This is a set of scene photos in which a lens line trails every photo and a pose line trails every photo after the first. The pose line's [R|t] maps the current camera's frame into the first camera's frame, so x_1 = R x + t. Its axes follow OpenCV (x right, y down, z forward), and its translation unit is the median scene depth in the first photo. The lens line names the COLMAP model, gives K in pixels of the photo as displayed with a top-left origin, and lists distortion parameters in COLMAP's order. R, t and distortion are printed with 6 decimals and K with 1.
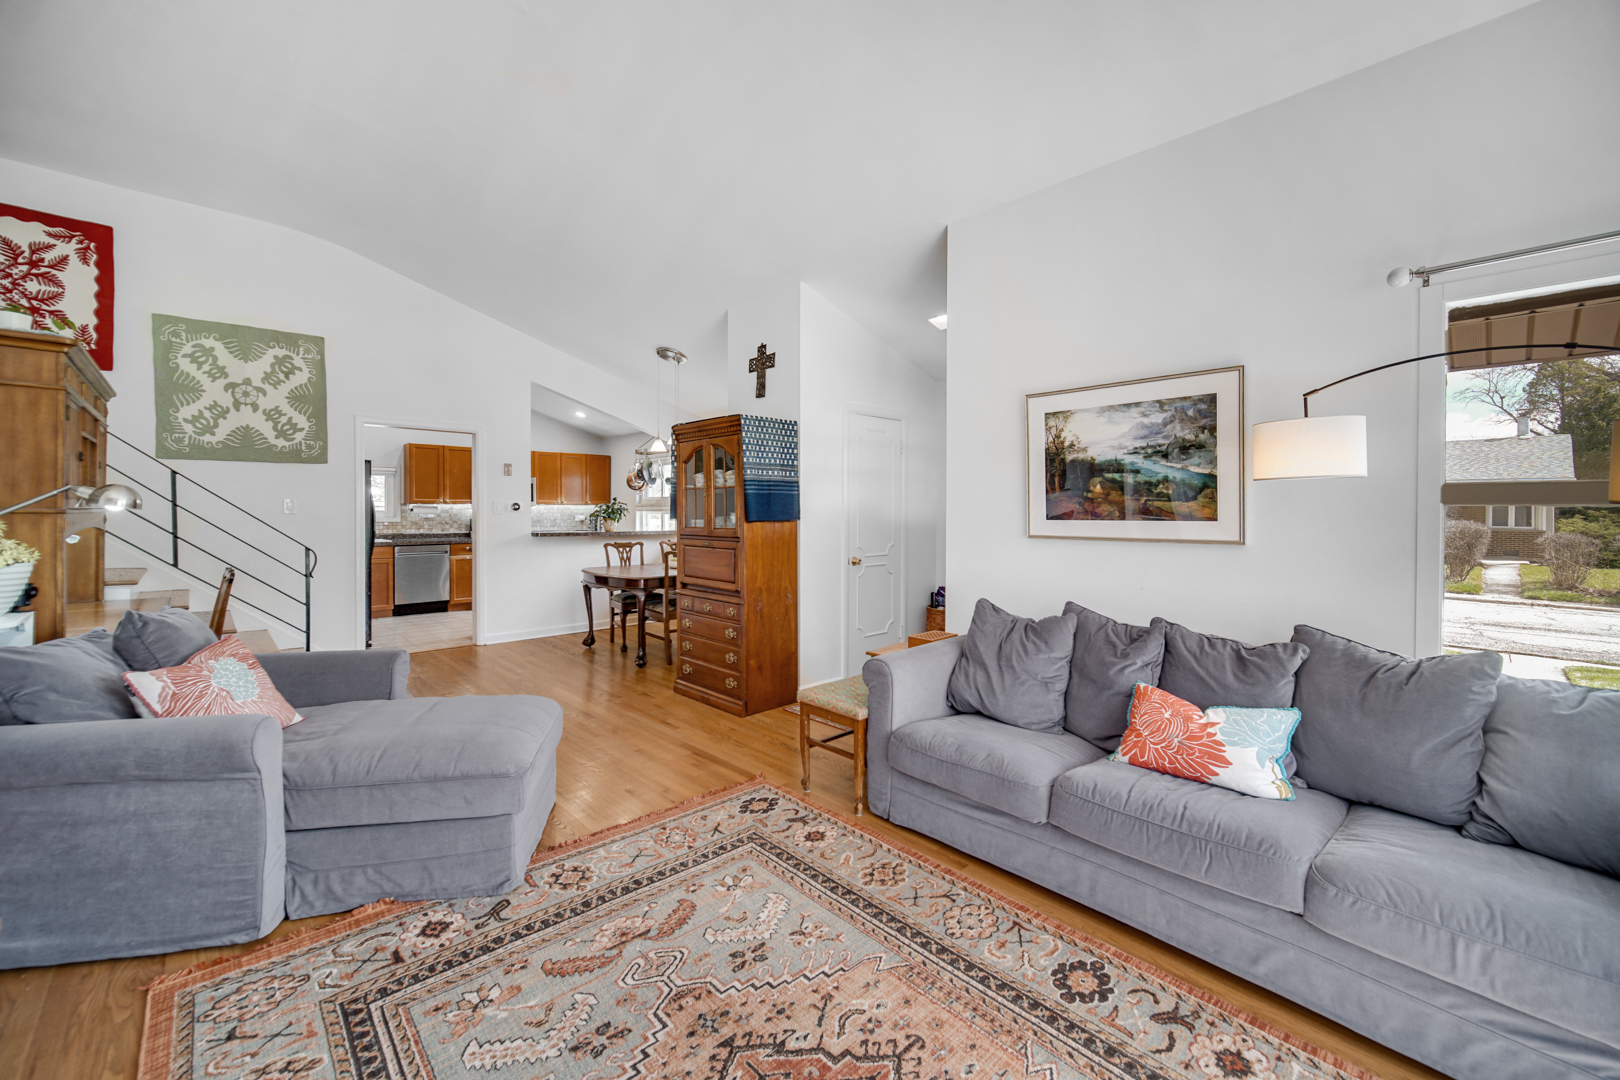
lens RADIAL K [[646.7, 0, 804.0], [0, 646.7, 515.4], [0, 0, 1]] dist [-0.001462, 0.001020]
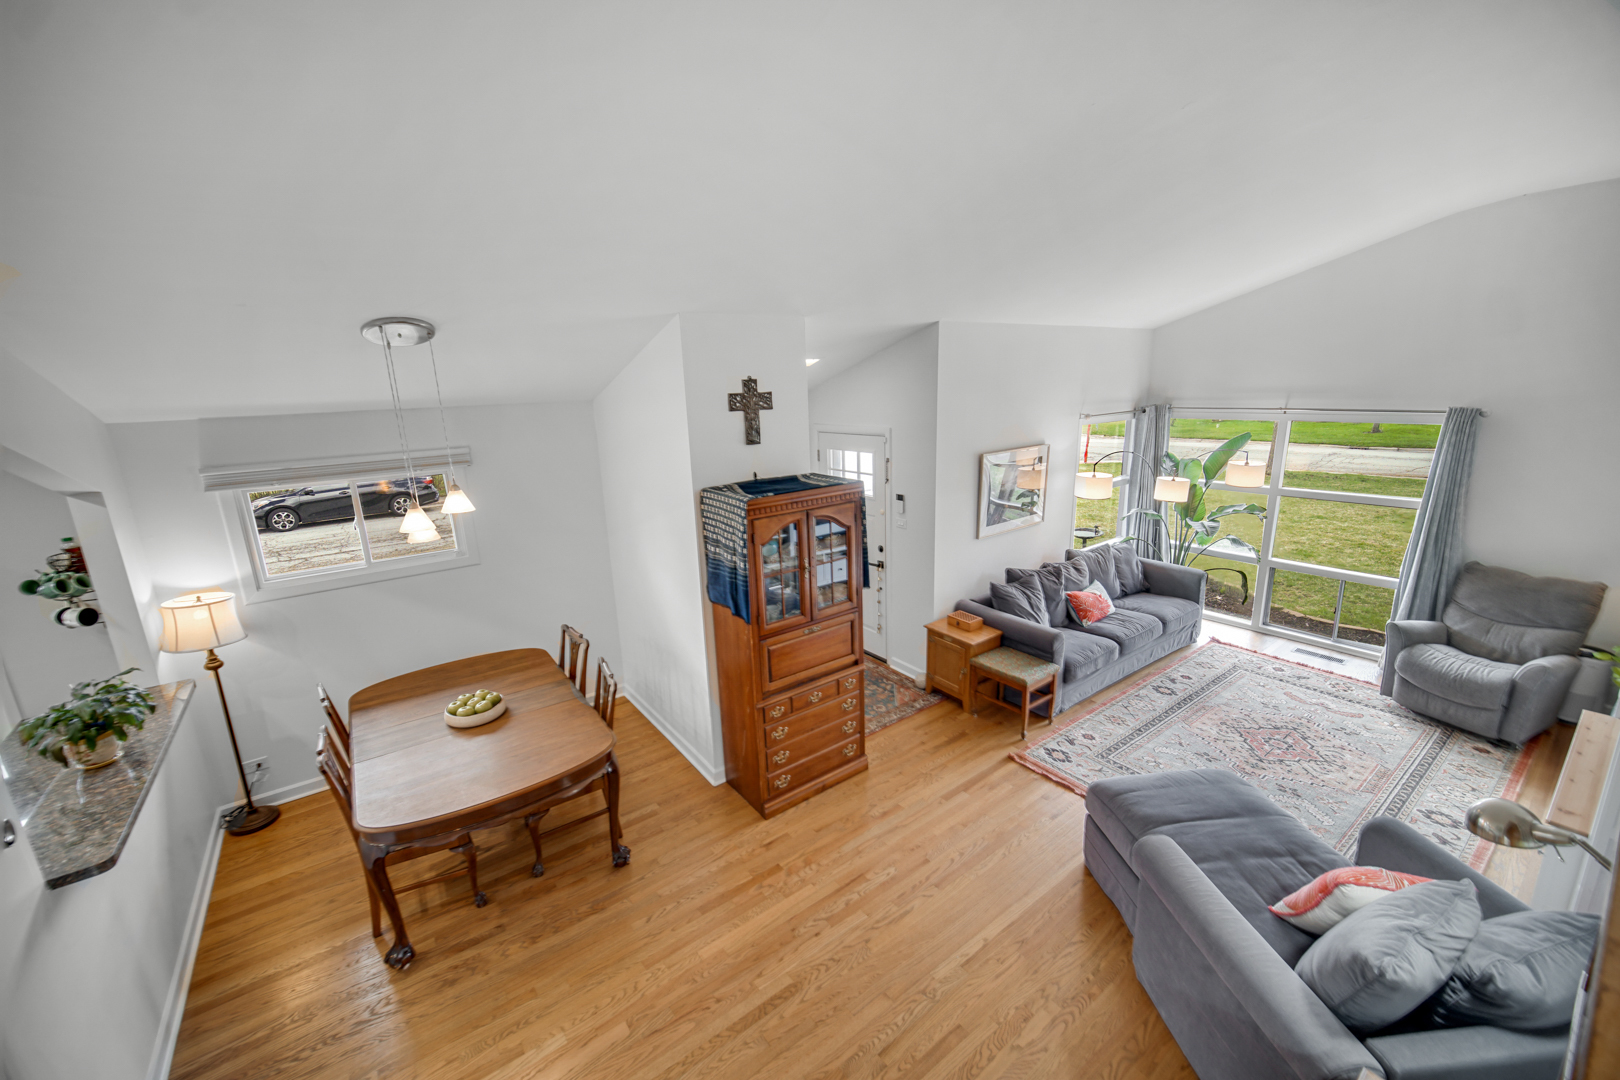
lens RADIAL K [[646.7, 0, 815.4], [0, 646.7, 539.8], [0, 0, 1]] dist [-0.001462, 0.001020]
pose [[0.108058, -0.243427, 0.963881, -0.829214], [0.042829, 0.969798, 0.240120, -0.243273], [-0.993222, 0.015335, 0.115220, 0.778703]]
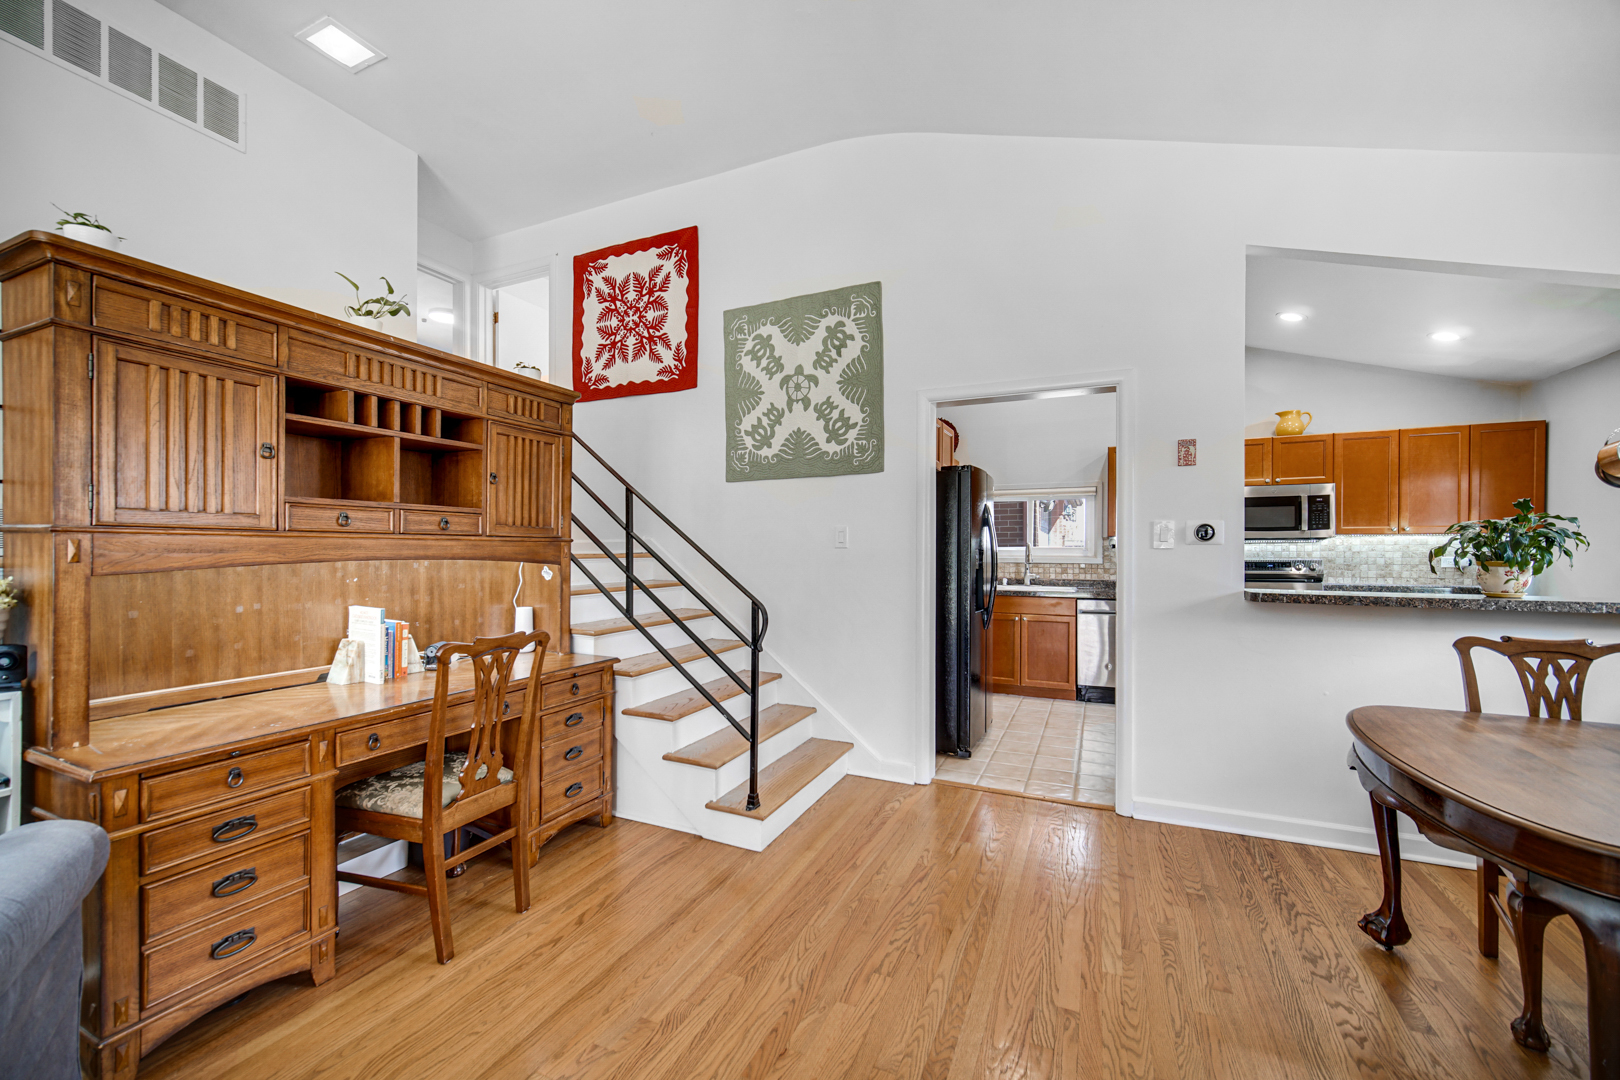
lens RADIAL K [[646.7, 0, 808.9], [0, 646.7, 555.9], [0, 0, 1]] dist [-0.001462, 0.001020]
pose [[0.384702, 0.003470, -0.923034, -0.170173], [-0.007409, 0.999972, 0.000672, 0.005874], [0.923011, 0.006580, 0.384717, 0.725867]]
